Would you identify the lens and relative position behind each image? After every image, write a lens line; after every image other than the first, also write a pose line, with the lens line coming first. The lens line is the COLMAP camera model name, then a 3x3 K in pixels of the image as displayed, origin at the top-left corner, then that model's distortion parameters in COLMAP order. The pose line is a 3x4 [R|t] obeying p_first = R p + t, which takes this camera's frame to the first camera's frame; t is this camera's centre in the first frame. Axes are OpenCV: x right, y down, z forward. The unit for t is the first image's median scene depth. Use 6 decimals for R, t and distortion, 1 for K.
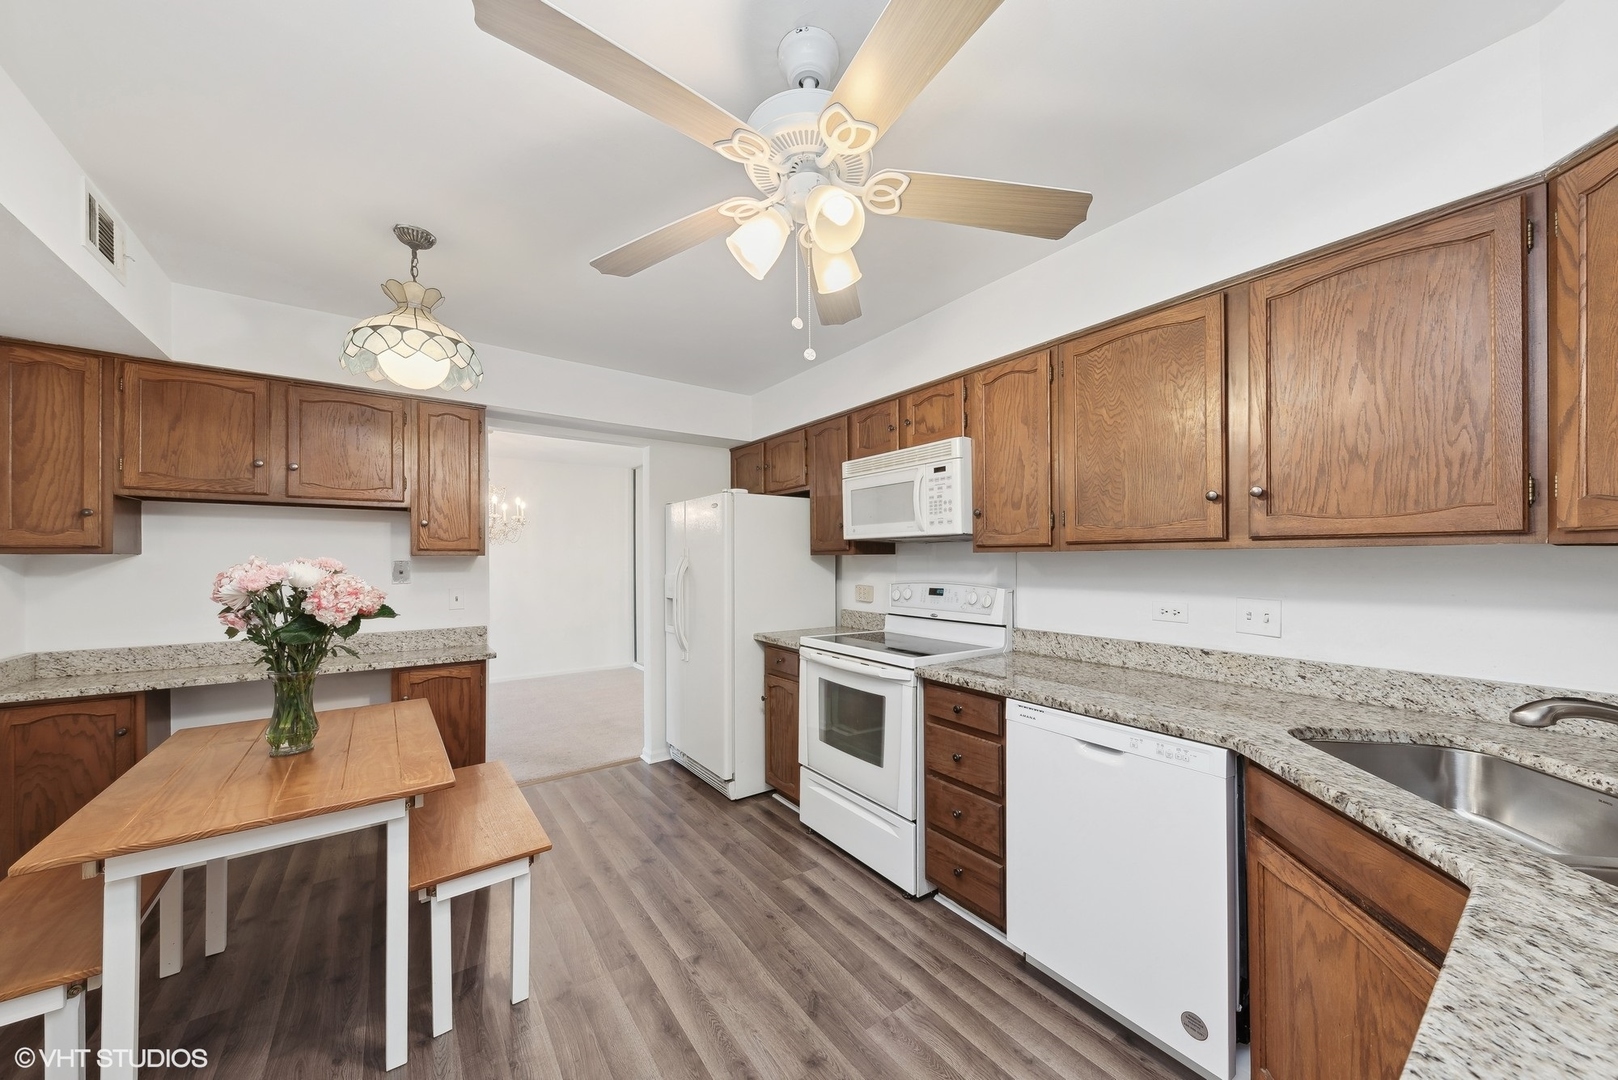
lens RADIAL K [[570.7, 0, 811.6], [0, 570.7, 563.1], [0, 0, 1]] dist [0.000032, -0.000012]
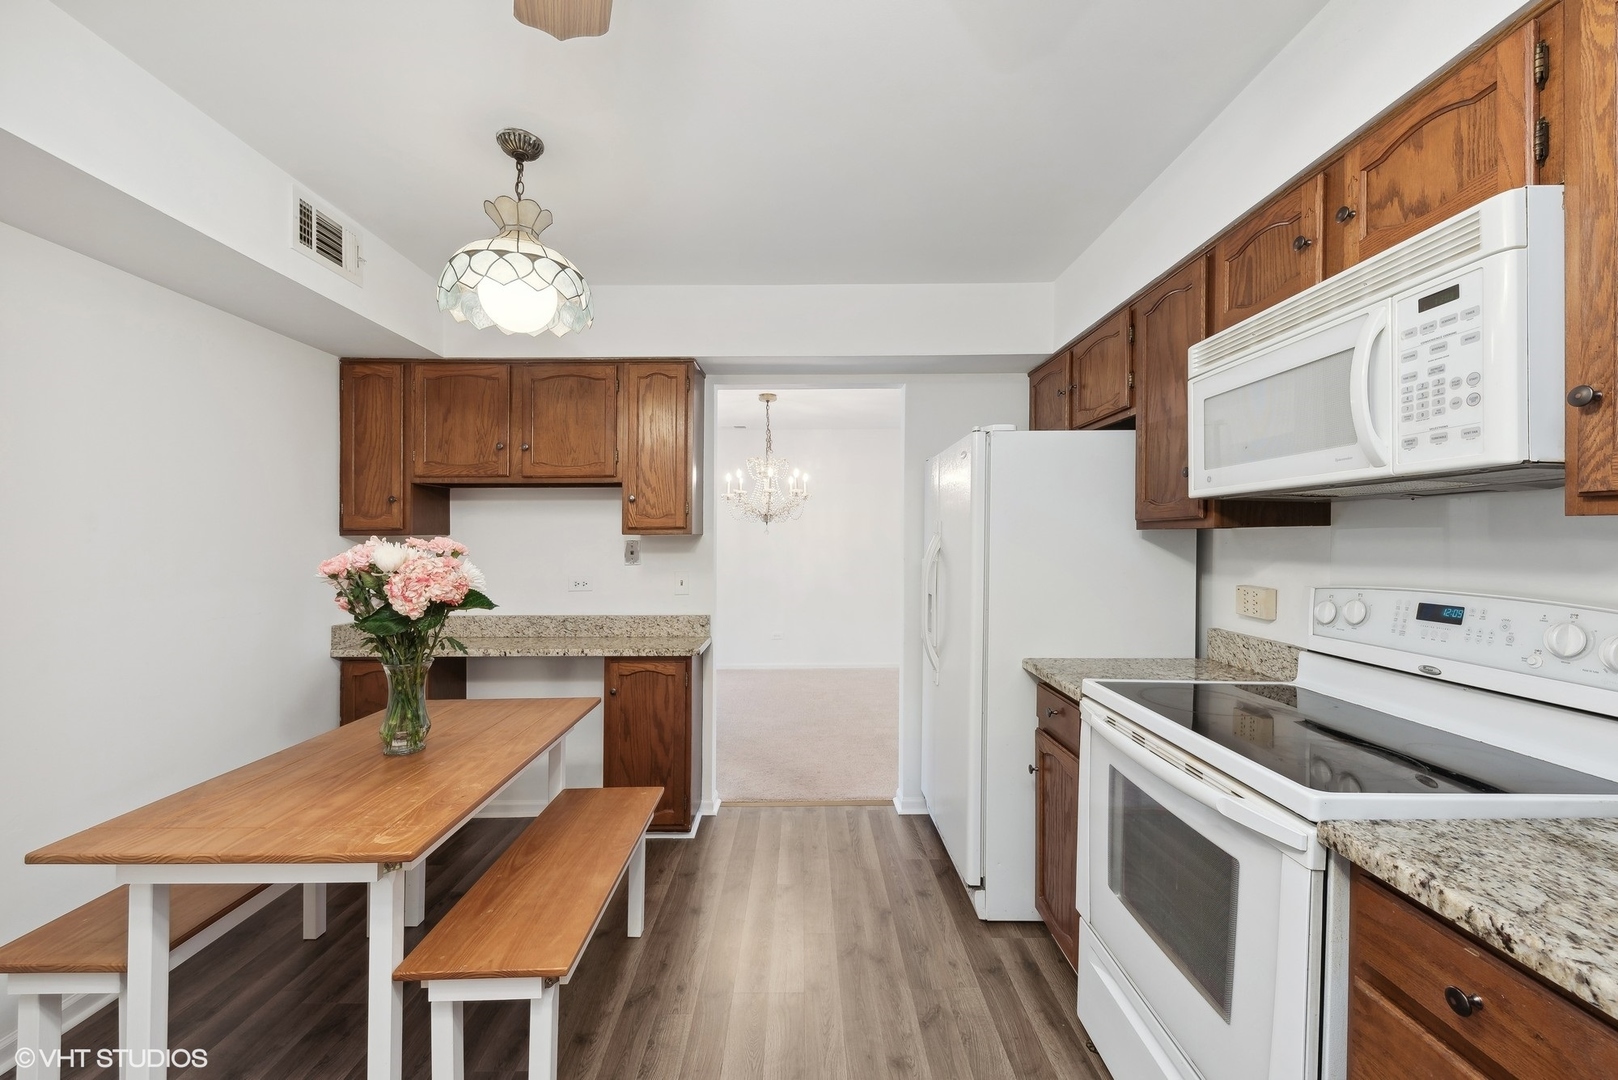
lens RADIAL K [[628.9, 0, 789.2], [0, 628.9, 552.6], [0, 0, 1]] dist [0.012224, -0.006198]
pose [[0.802438, 0.010552, -0.596643, 0.113542], [0.000043, 0.999843, 0.017741, -0.002426], [0.596736, -0.014262, 0.802311, 0.350005]]
